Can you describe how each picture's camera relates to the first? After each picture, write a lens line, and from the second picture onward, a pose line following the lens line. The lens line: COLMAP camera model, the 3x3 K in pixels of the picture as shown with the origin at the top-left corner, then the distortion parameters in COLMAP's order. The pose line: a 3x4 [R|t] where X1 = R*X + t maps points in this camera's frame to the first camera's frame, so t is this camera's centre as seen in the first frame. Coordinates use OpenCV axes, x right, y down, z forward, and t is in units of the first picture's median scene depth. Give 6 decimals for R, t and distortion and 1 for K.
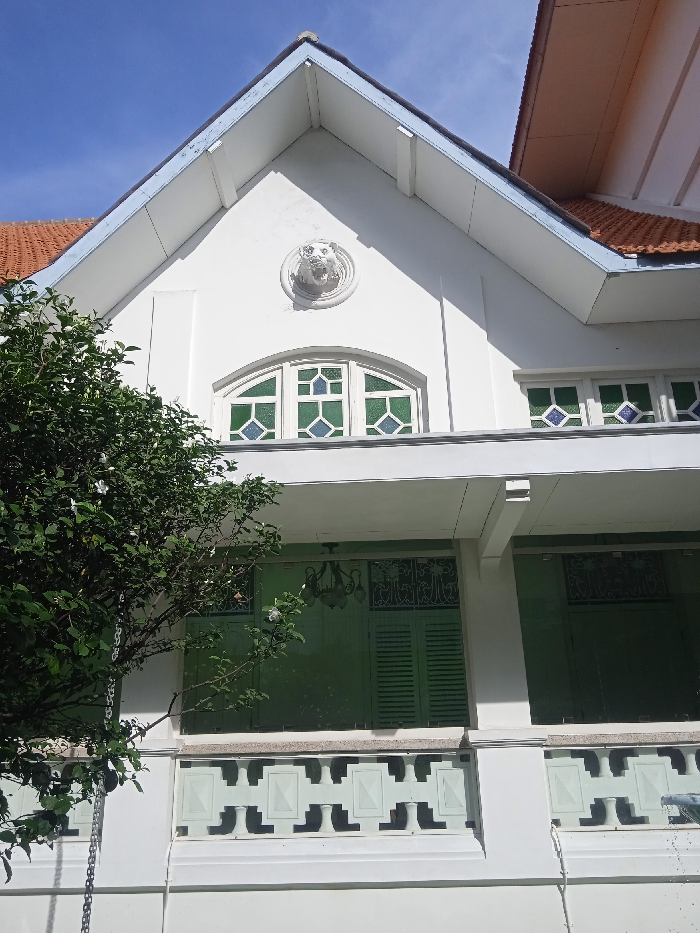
lens RADIAL K [[775.3, 0, 345.1], [0, 775.3, 466.6], [0, 0, 1]] dist [0.033389, -0.042193]
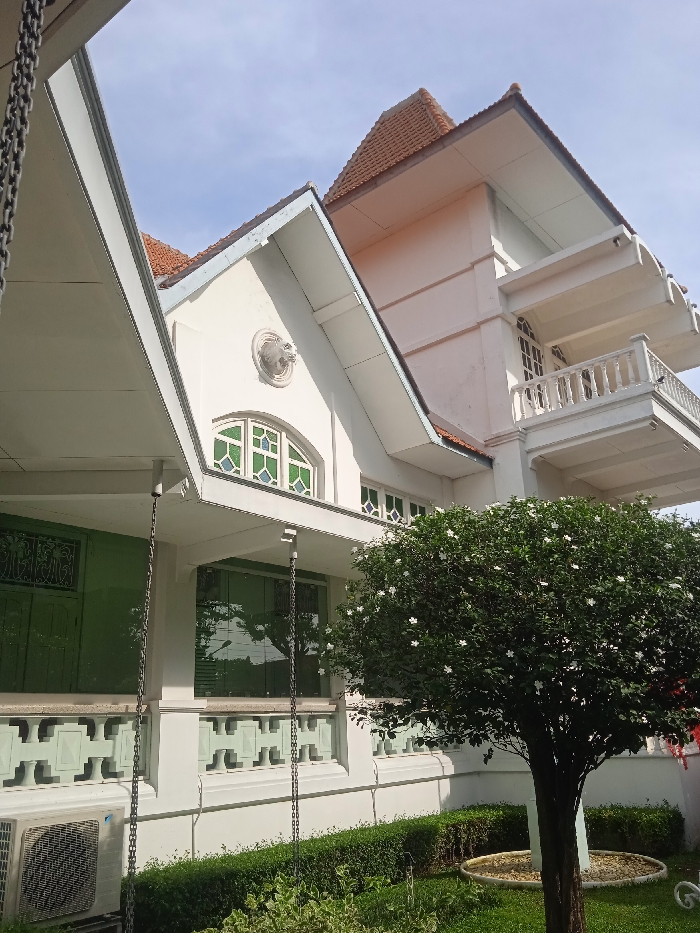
lens RADIAL K [[775.3, 0, 345.1], [0, 775.3, 466.6], [0, 0, 1]] dist [0.033389, -0.042193]
pose [[0.590873, 0.260220, 0.763646, -0.969709], [-0.282643, 0.953332, -0.106163, 0.037797], [-0.755634, -0.153110, 0.636848, 0.034155]]
